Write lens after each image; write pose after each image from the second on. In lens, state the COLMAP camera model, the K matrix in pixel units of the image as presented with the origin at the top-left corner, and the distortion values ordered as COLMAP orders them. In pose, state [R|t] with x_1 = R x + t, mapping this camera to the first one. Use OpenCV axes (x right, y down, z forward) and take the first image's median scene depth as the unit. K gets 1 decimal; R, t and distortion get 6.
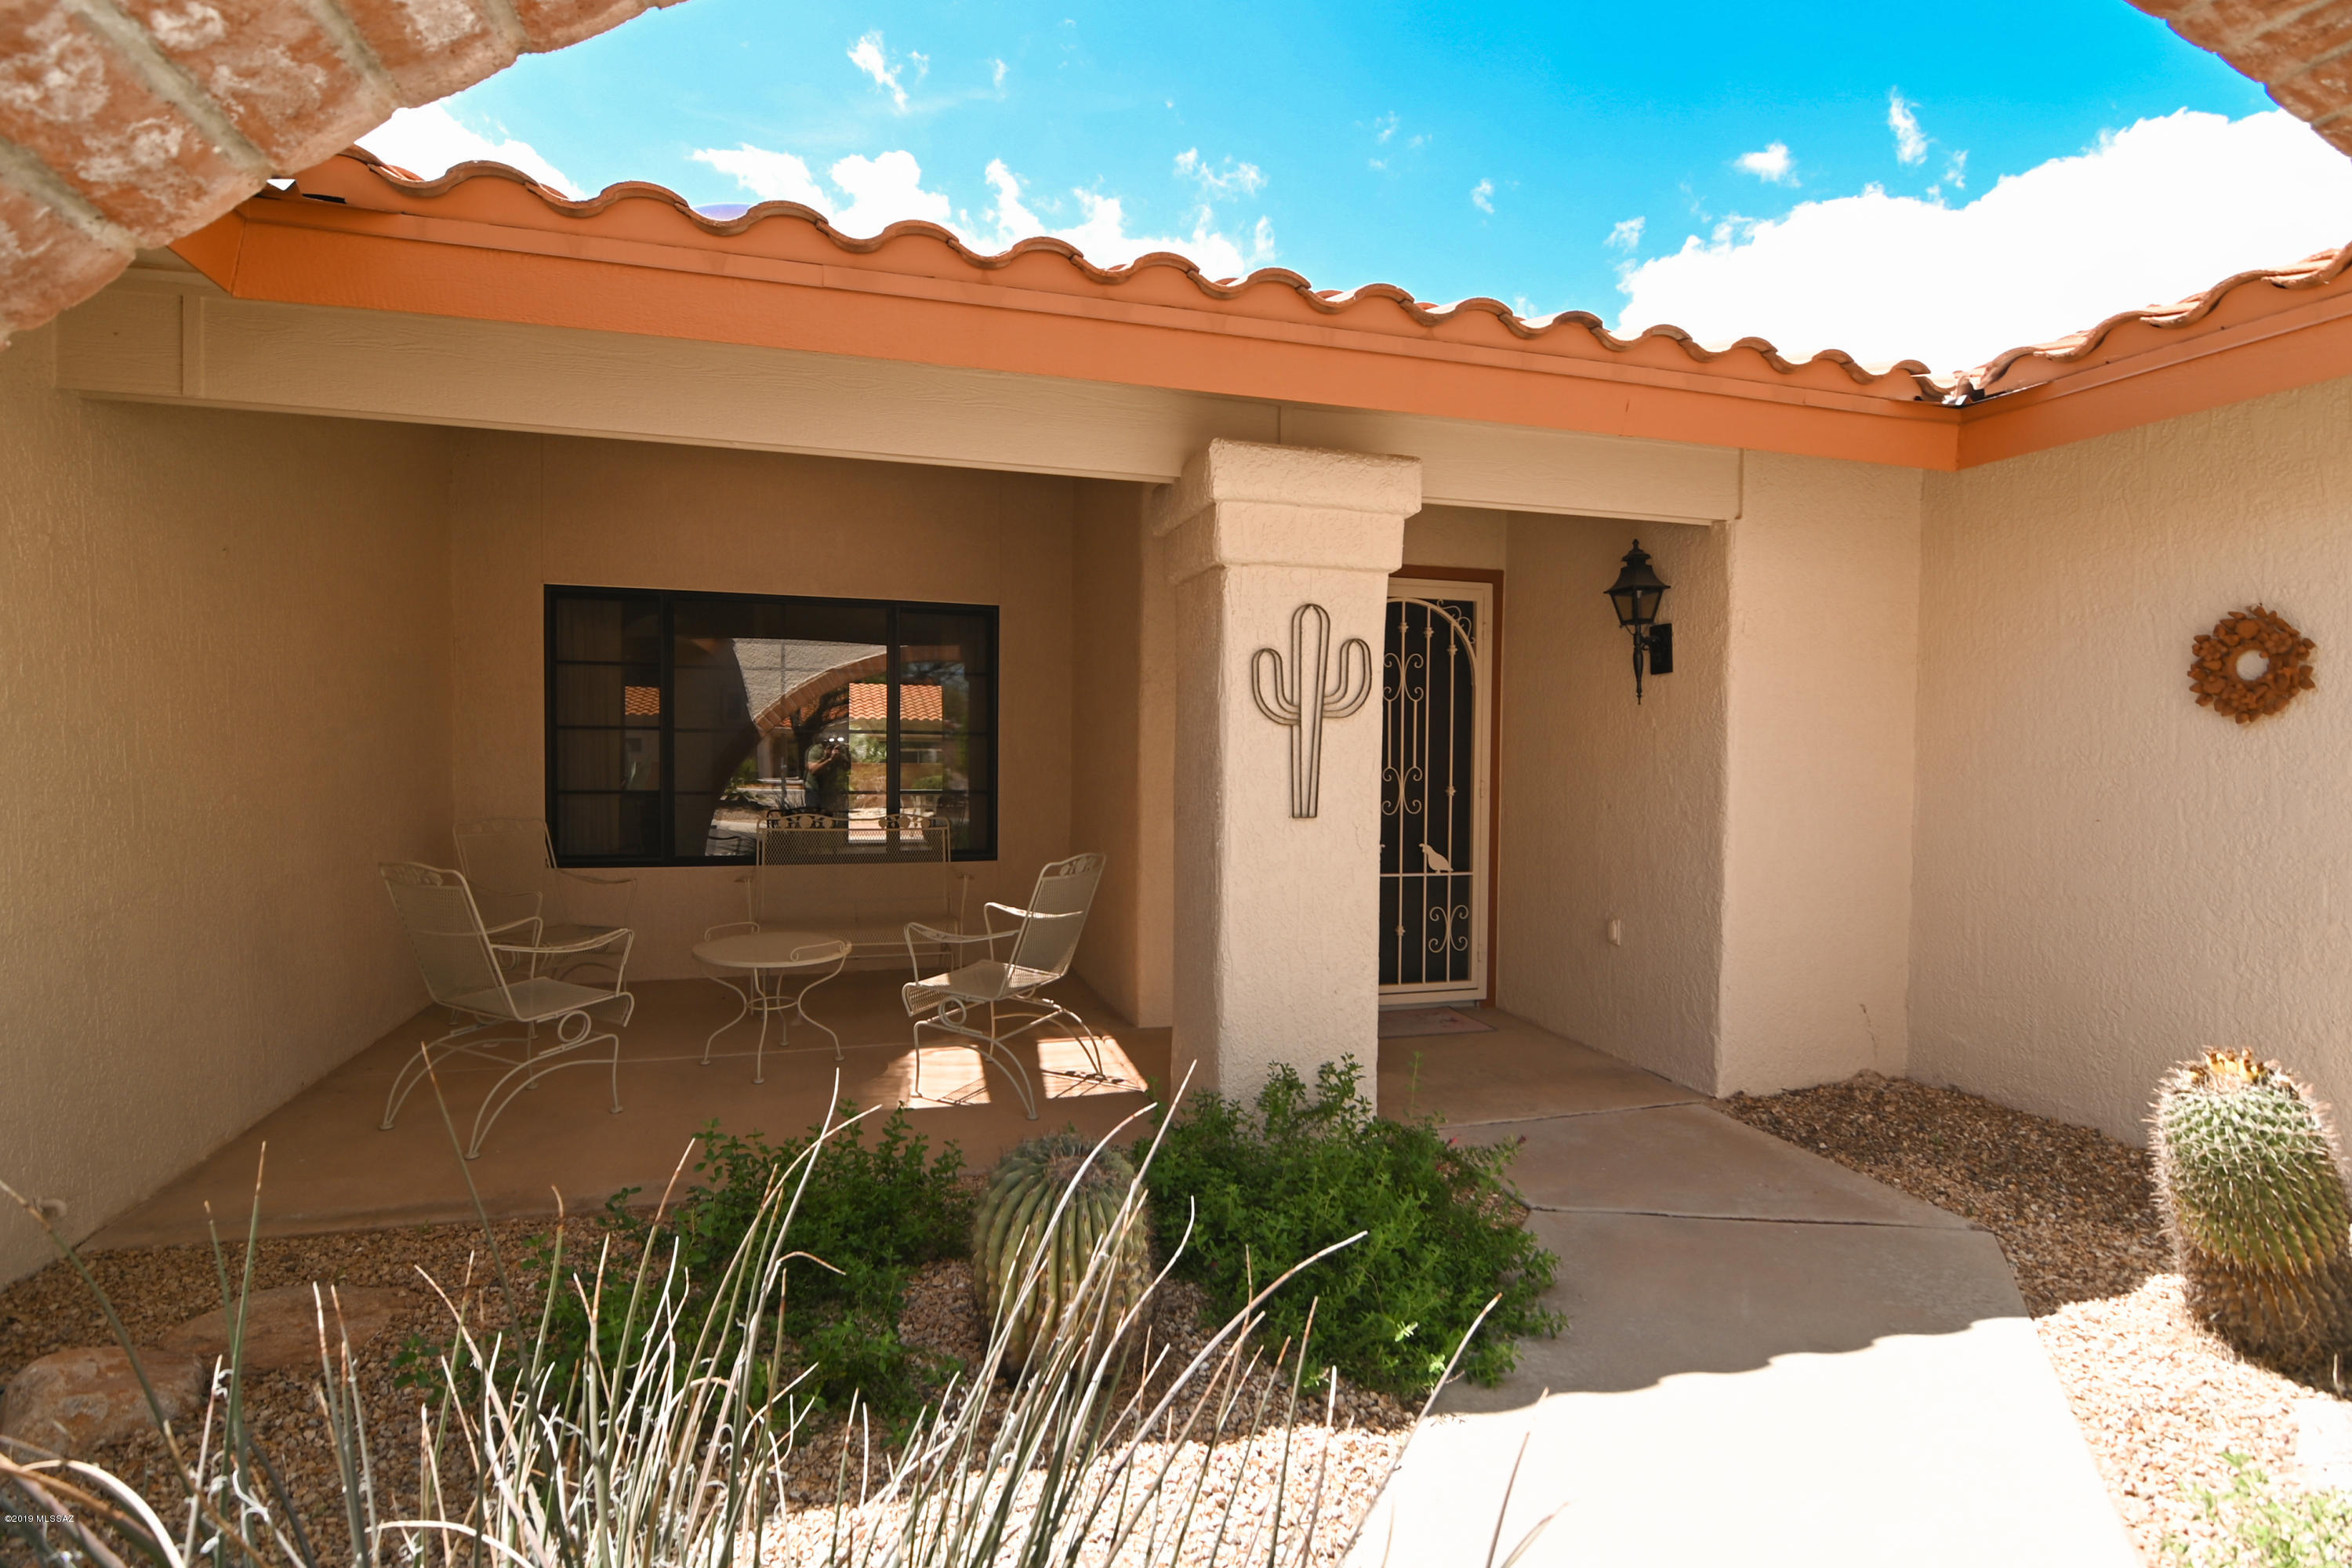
lens RADIAL K [[1130.6, 0, 1184.4], [0, 1130.6, 792.9], [0, 0, 1]] dist [-0.006582, -0.009309]
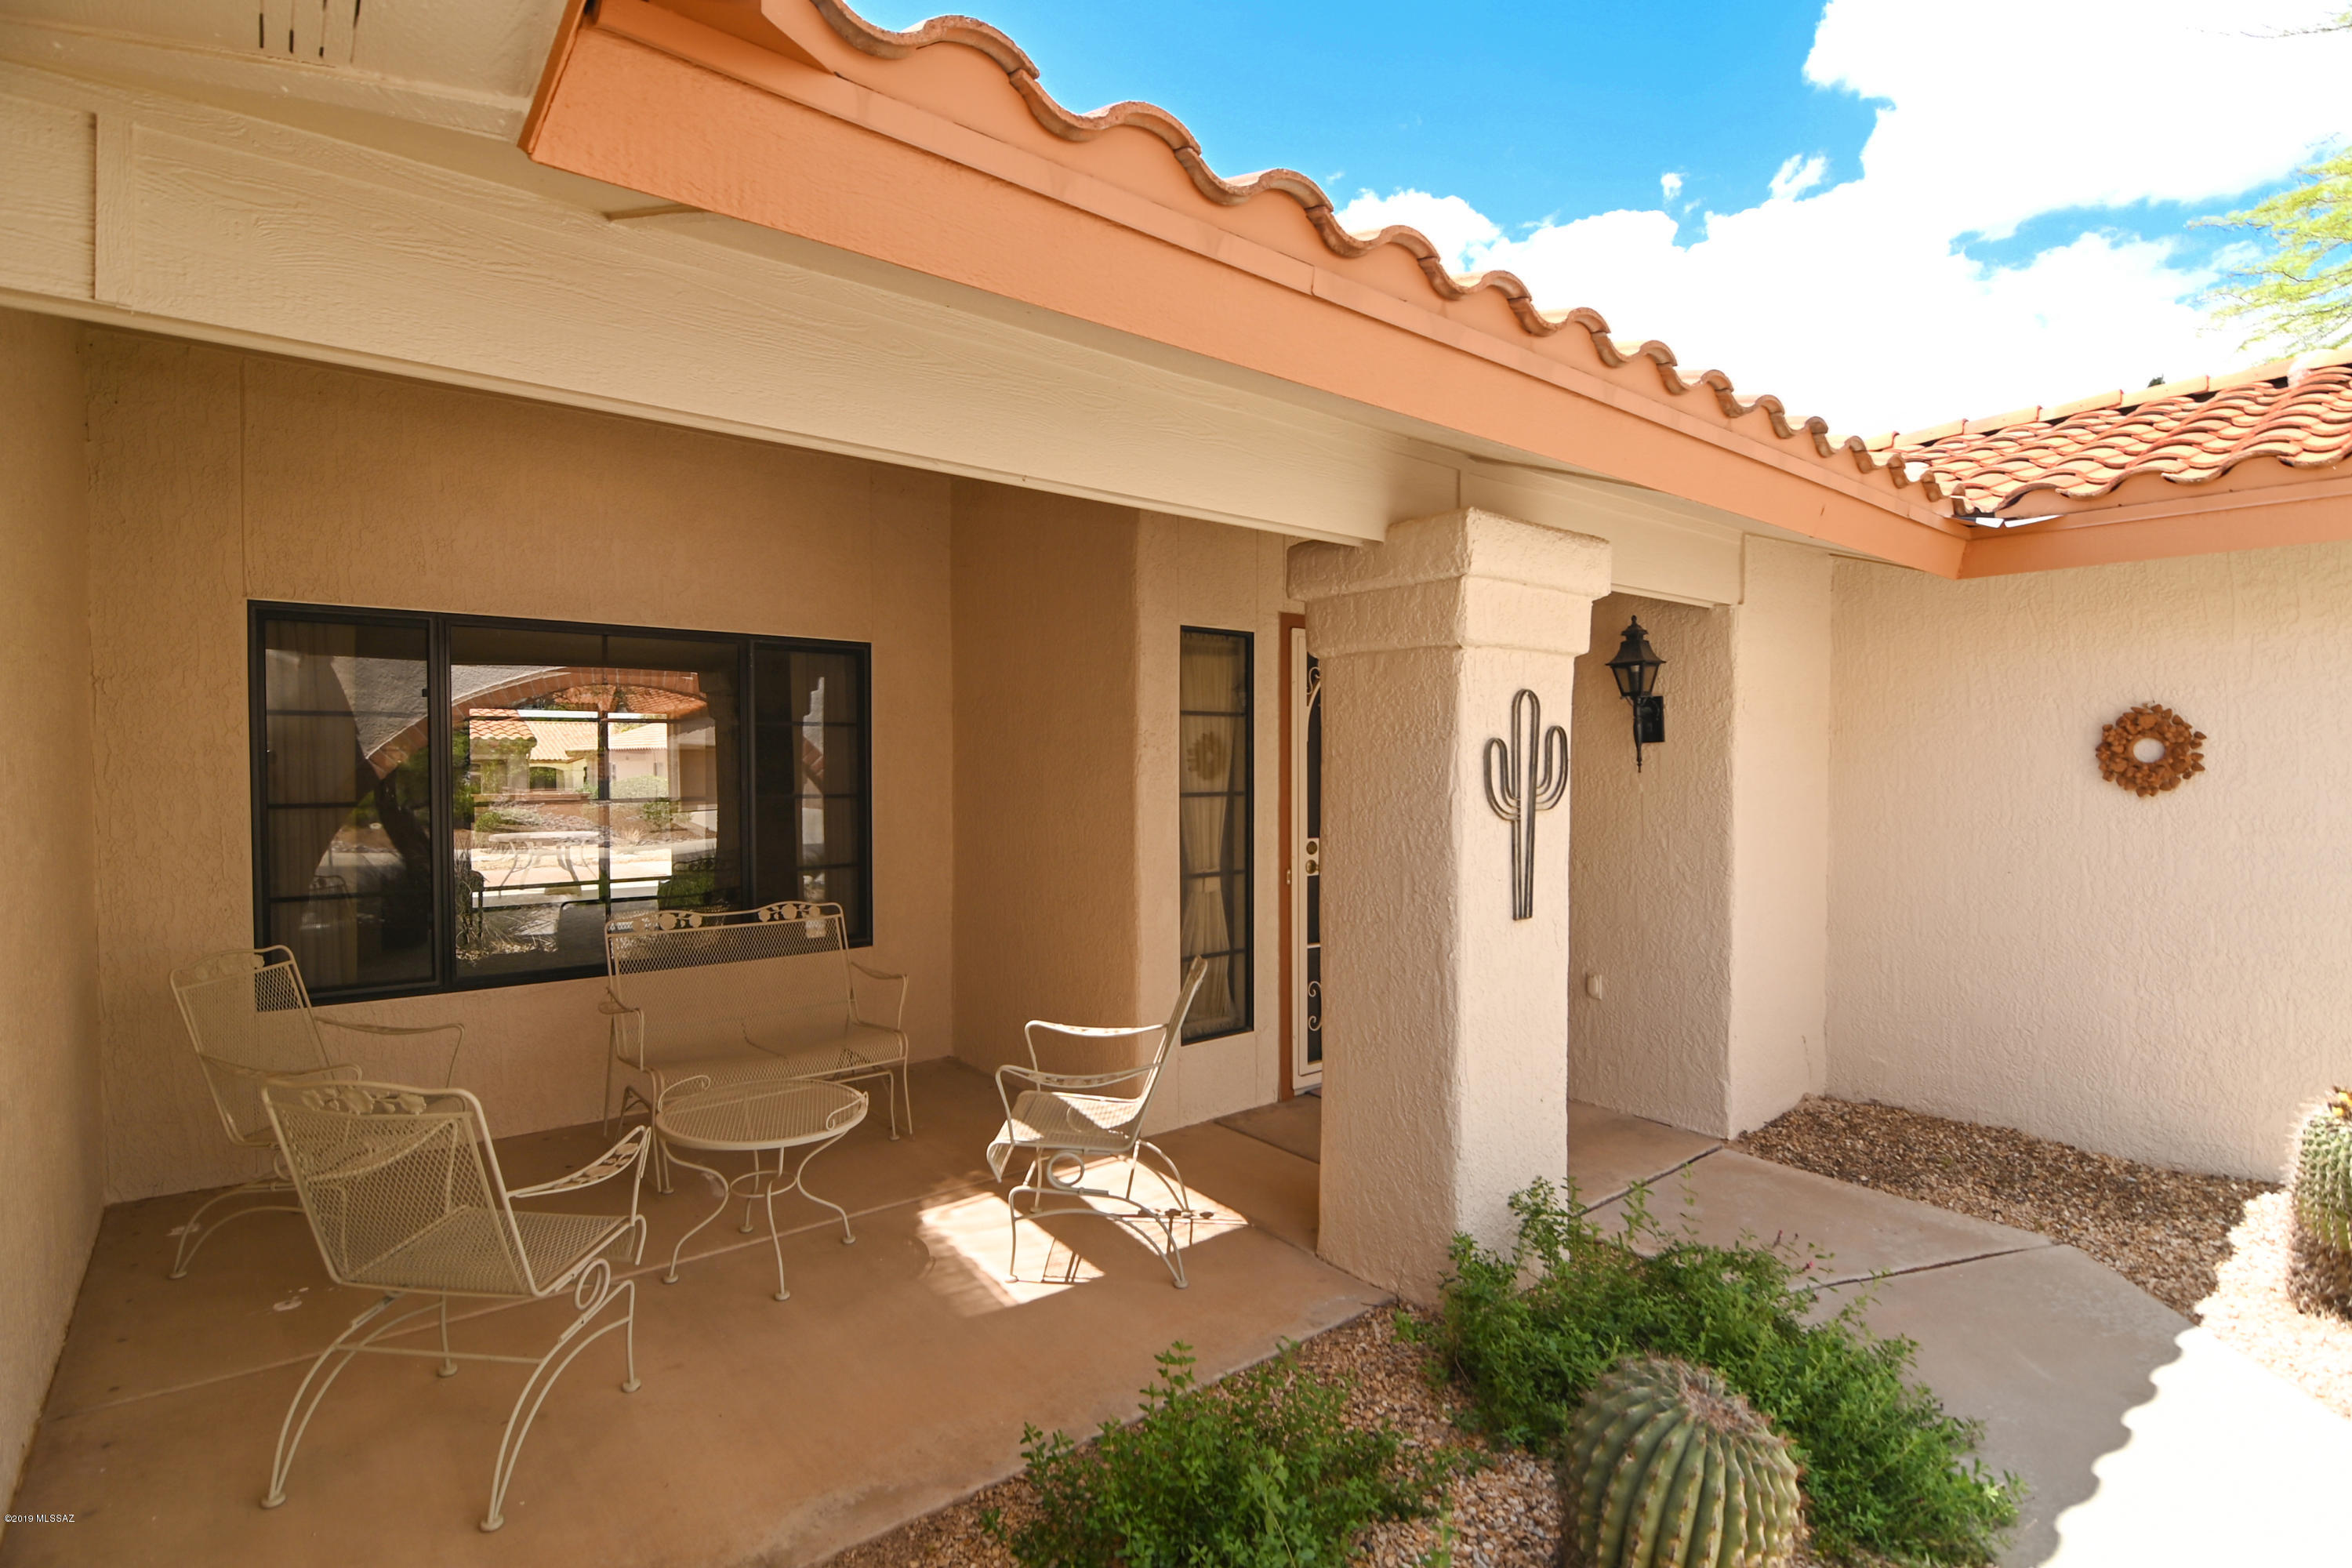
lens RADIAL K [[1130.6, 0, 1183.0], [0, 1130.6, 787.9], [0, 0, 1]] dist [-0.006582, -0.009309]
pose [[0.920327, -0.019578, 0.390659, -0.467429], [0.023860, 0.999697, -0.006109, -0.079137], [-0.390421, 0.014944, 0.920515, 0.231619]]
